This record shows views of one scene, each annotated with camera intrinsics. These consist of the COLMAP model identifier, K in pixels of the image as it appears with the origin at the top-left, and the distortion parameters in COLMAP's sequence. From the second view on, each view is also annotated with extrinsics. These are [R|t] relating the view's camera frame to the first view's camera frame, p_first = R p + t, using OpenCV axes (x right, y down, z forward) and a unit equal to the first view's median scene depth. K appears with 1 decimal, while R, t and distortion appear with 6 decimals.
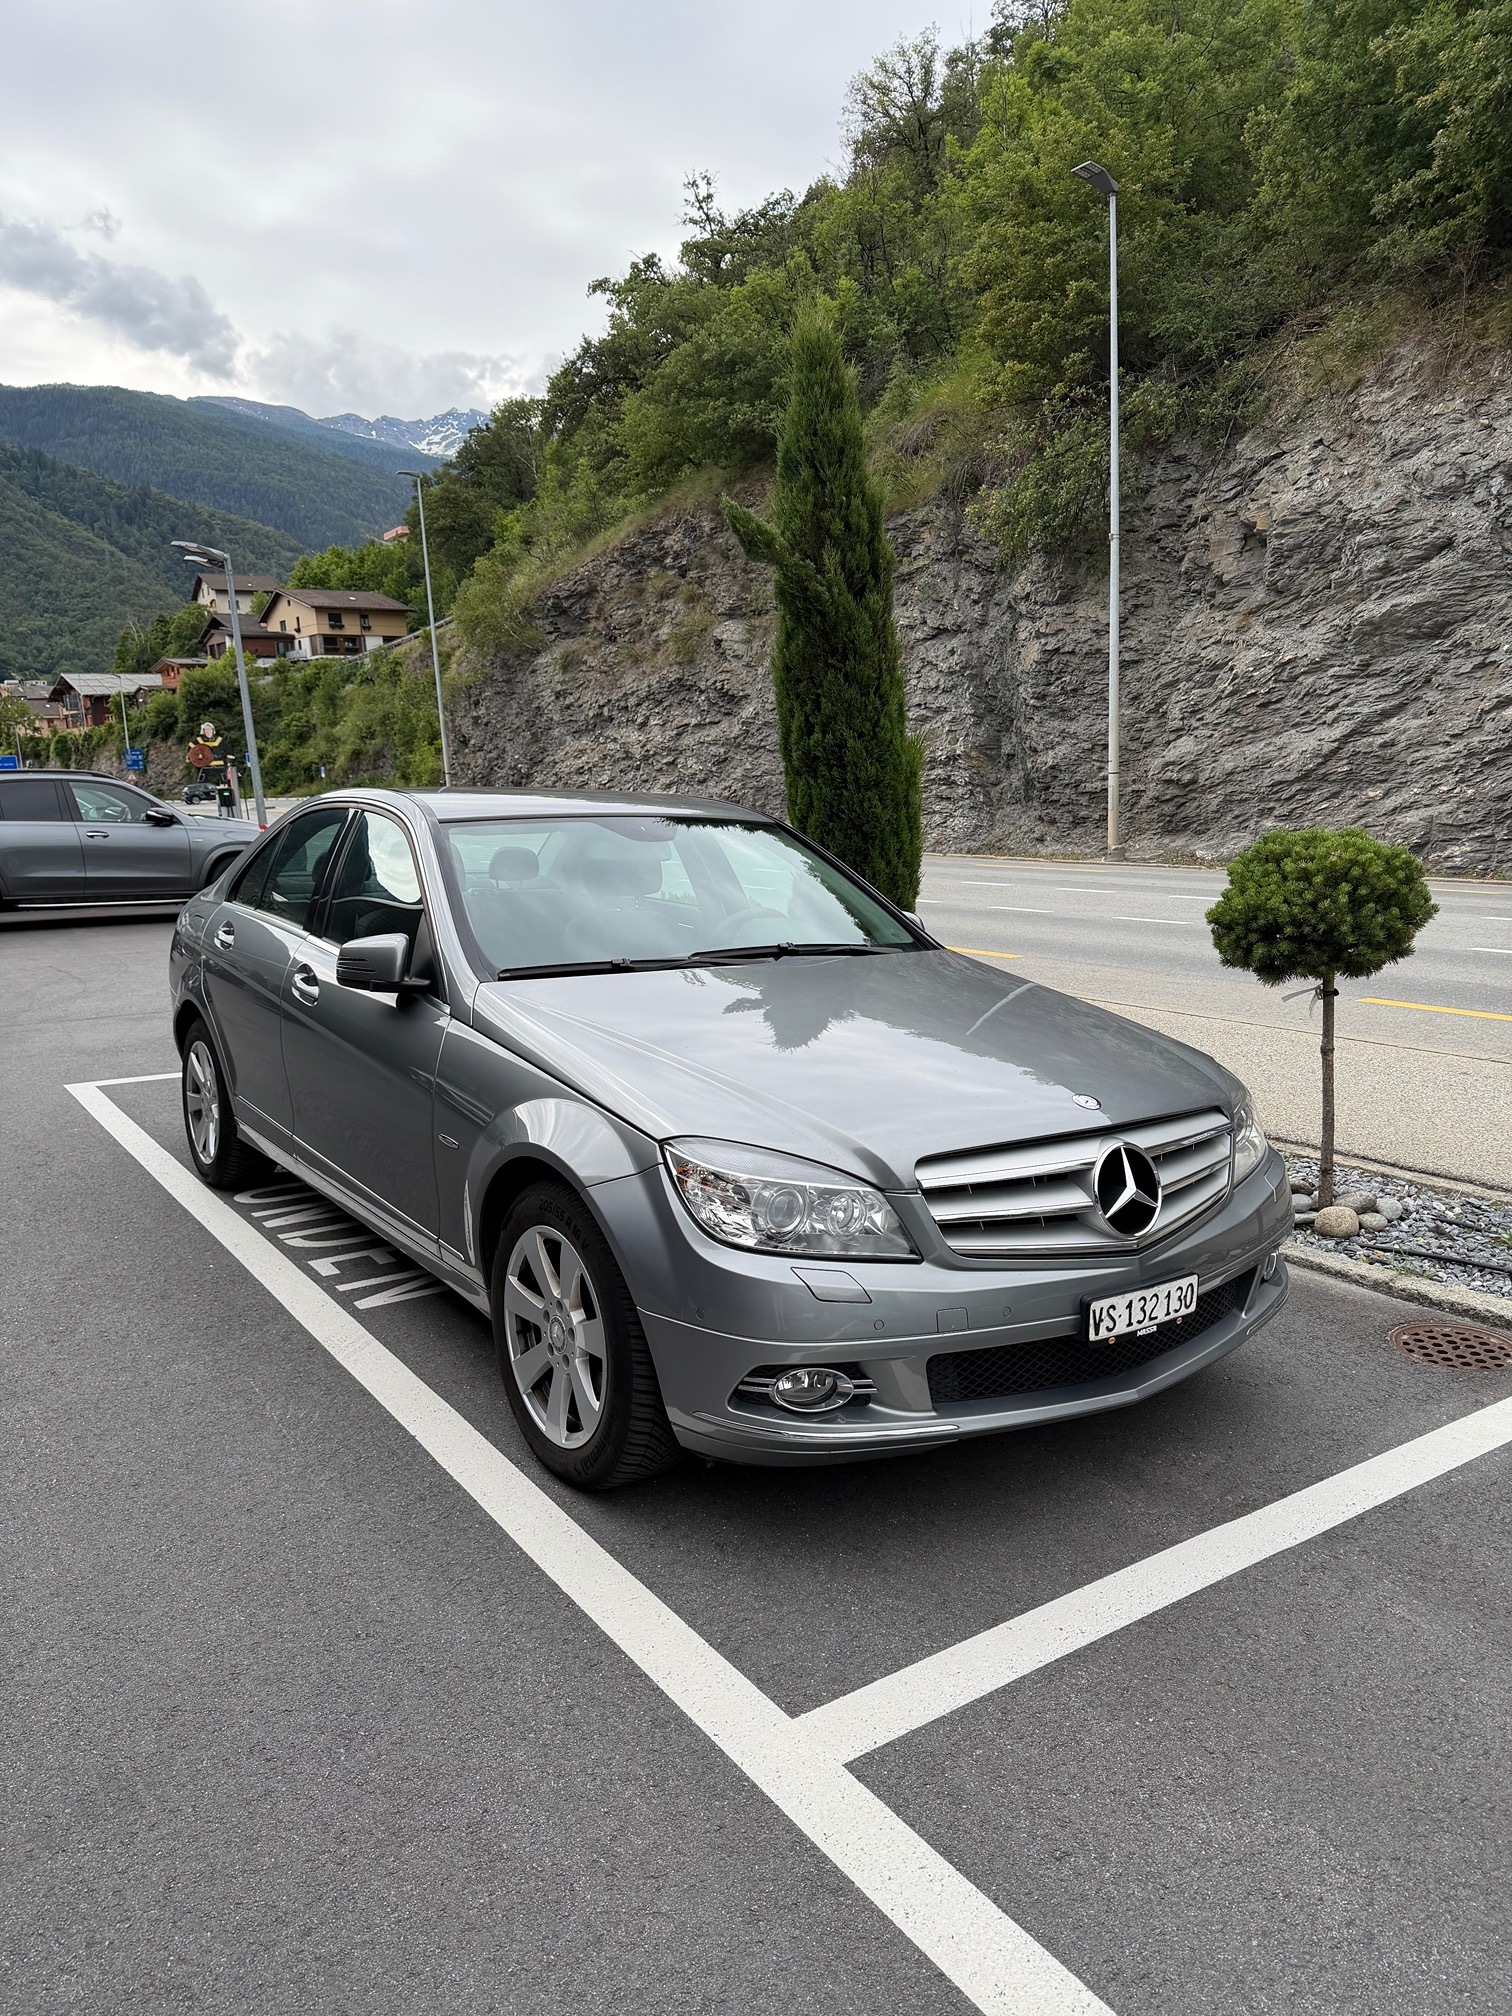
lens RADIAL K [[1414.4, 0, 742.6], [0, 1414.4, 1023.9], [0, 0, 1]] dist [0.011705, -0.034946]
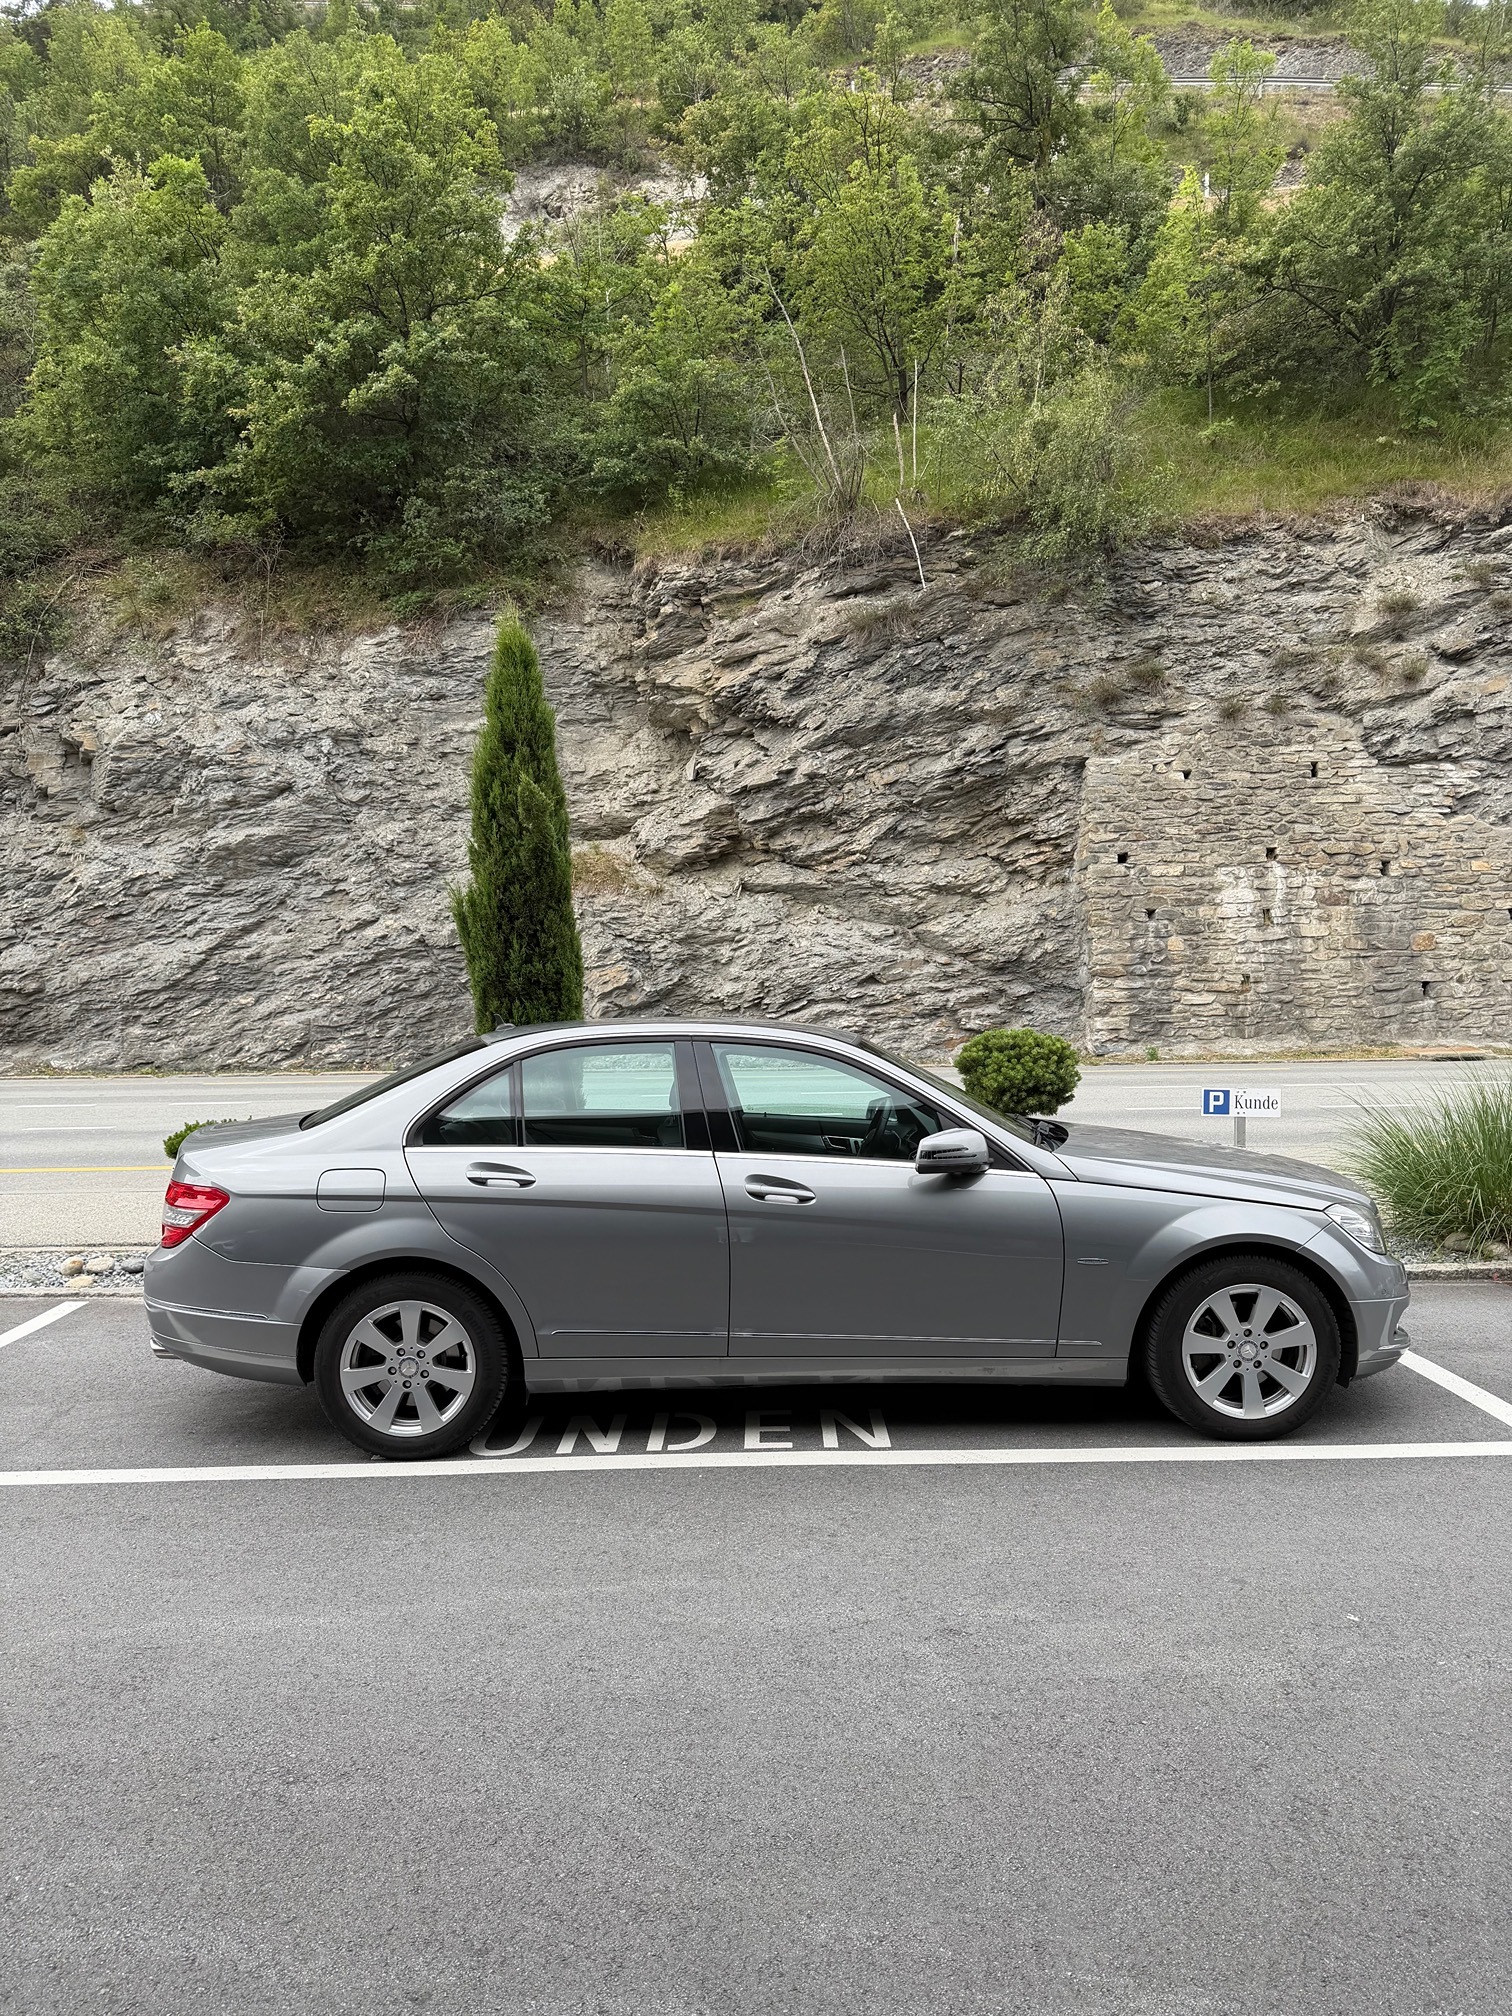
lens RADIAL K [[1414.4, 0, 744.5], [0, 1414.4, 1025.5], [0, 0, 1]] dist [0.011705, -0.034946]
pose [[0.569382, -0.028909, 0.821565, -0.235339], [0.143212, 0.987588, -0.064501, -0.016825], [-0.809503, 0.154384, 0.566455, 0.063815]]
